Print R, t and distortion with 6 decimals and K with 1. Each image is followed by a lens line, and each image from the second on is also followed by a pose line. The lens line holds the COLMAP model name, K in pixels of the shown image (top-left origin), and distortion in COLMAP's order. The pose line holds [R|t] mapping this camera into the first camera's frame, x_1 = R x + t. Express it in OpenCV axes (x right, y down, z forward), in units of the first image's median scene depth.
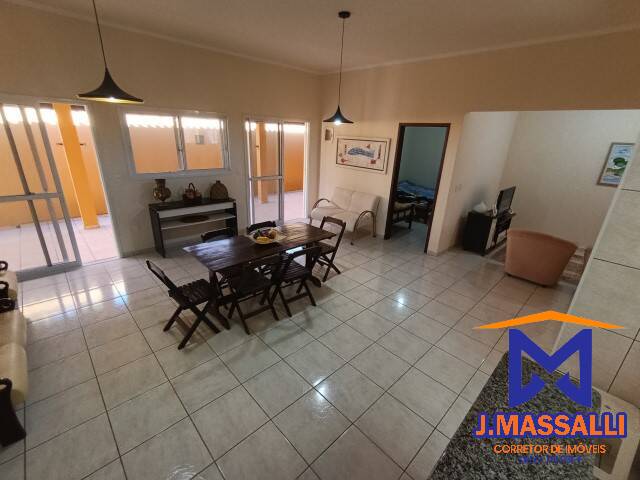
lens RADIAL K [[289.6, 0, 320.8], [0, 289.6, 239.0], [0, 0, 1]] dist [0.009499, -0.000841]
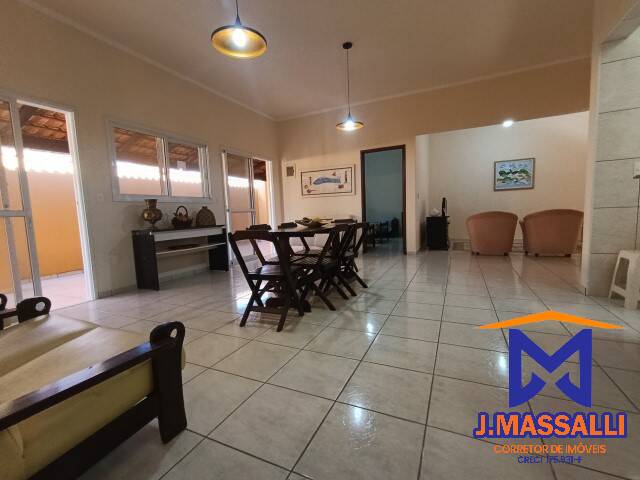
lens RADIAL K [[289.6, 0, 320.7], [0, 289.6, 239.4], [0, 0, 1]] dist [0.009499, -0.000841]
pose [[0.930702, -0.114468, 0.347407, -0.334498], [0.198811, 0.955537, -0.217771, 0.173889], [-0.307032, 0.271748, 0.912077, 0.061997]]
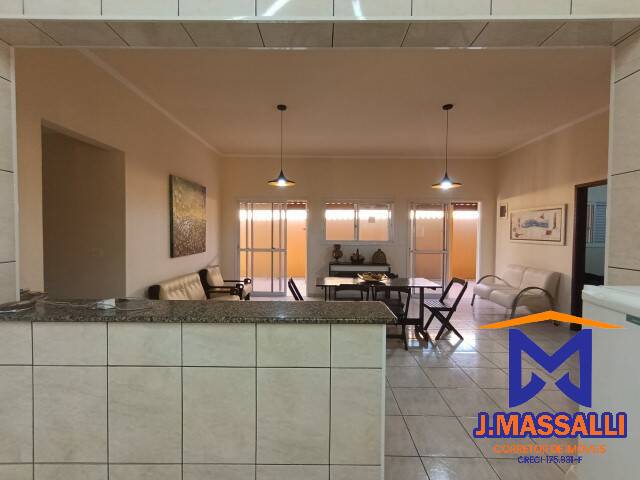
lens RADIAL K [[289.6, 0, 321.8], [0, 289.6, 237.7], [0, 0, 1]] dist [0.009499, -0.000841]
pose [[0.715557, -0.025152, -0.698102, 0.329926], [-0.217758, 0.941524, -0.257126, 0.124353], [0.663747, 0.336006, 0.668237, -0.011595]]
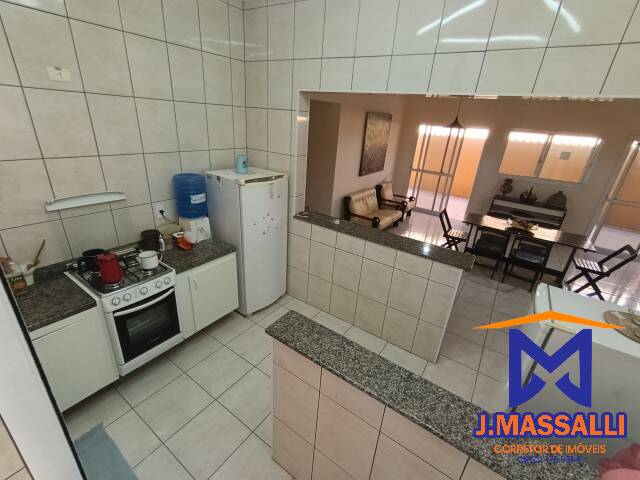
lens RADIAL K [[289.6, 0, 322.1], [0, 289.6, 249.7], [0, 0, 1]] dist [0.009499, -0.000841]
pose [[0.222184, 0.381024, -0.897472, 0.542653], [-0.391204, 0.877975, 0.275897, 0.052576], [0.893081, 0.289795, 0.344130, -0.165856]]
